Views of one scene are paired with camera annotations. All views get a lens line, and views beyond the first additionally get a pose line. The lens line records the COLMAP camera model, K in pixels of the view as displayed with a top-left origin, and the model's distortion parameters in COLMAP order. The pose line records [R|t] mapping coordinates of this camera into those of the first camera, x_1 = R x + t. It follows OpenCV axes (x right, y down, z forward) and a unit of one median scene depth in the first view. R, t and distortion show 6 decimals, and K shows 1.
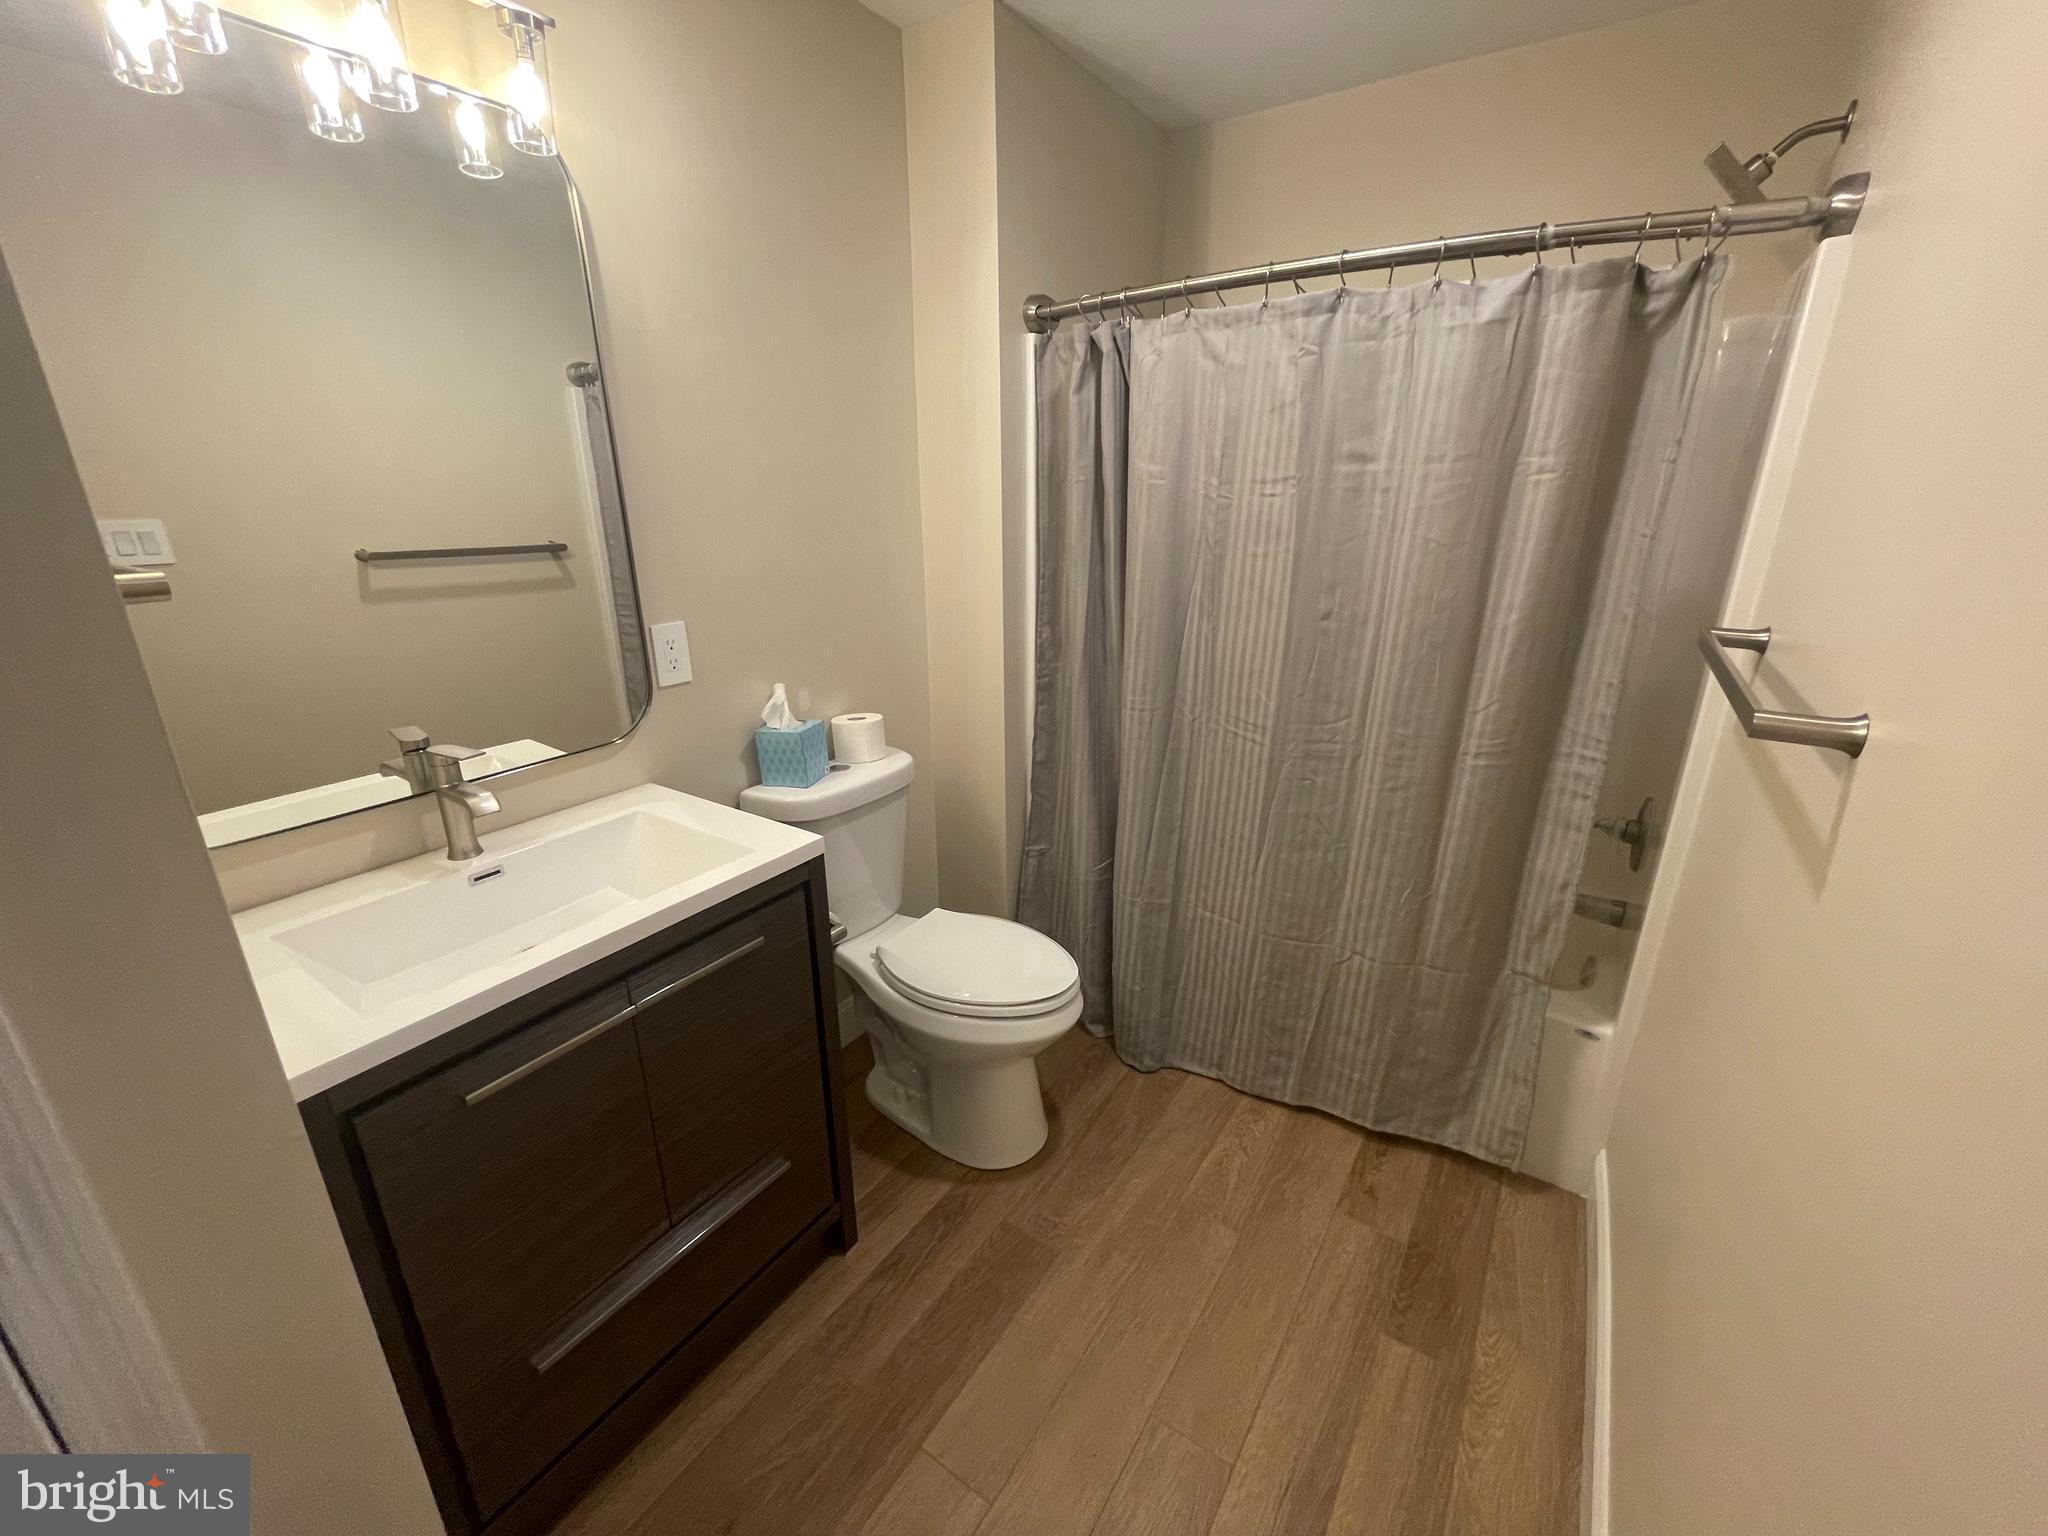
lens RADIAL K [[835.0, 0, 1025.3], [0, 835.0, 763.9], [0, 0, 1]] dist [-0.002592, -0.000111]
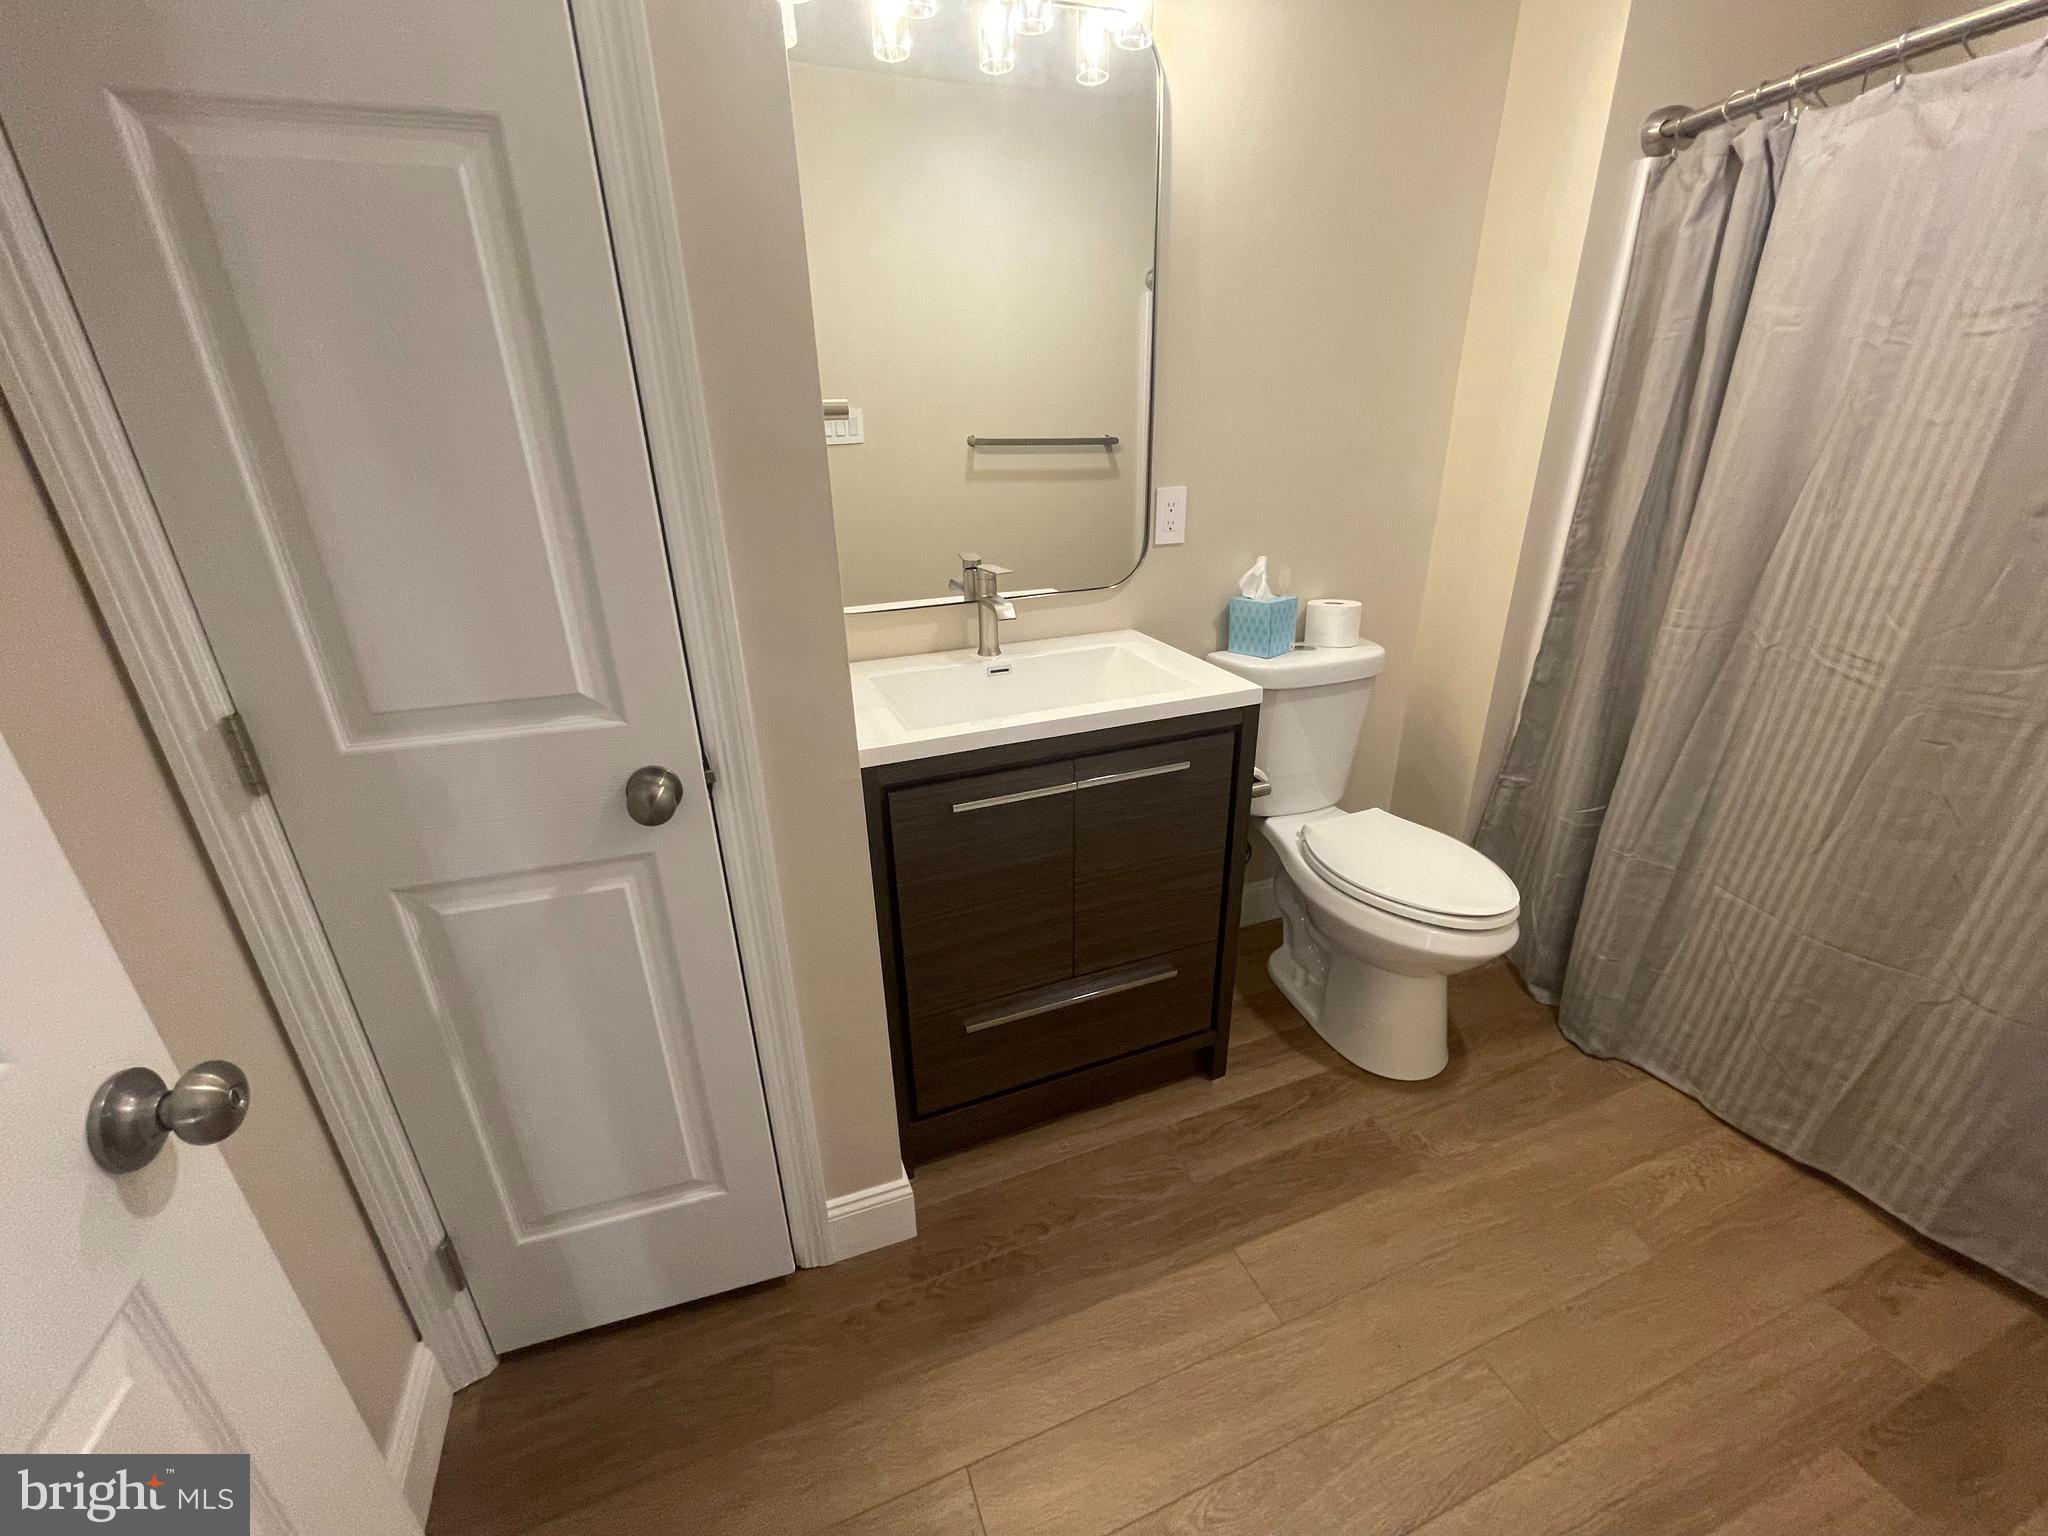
lens RADIAL K [[835.0, 0, 1025.3], [0, 835.0, 763.9], [0, 0, 1]] dist [-0.002592, -0.000111]
pose [[0.819627, 0.209012, -0.533409, 0.071793], [-0.167086, 0.977806, 0.126405, 0.074001], [0.547990, -0.014480, 0.836359, -0.038460]]
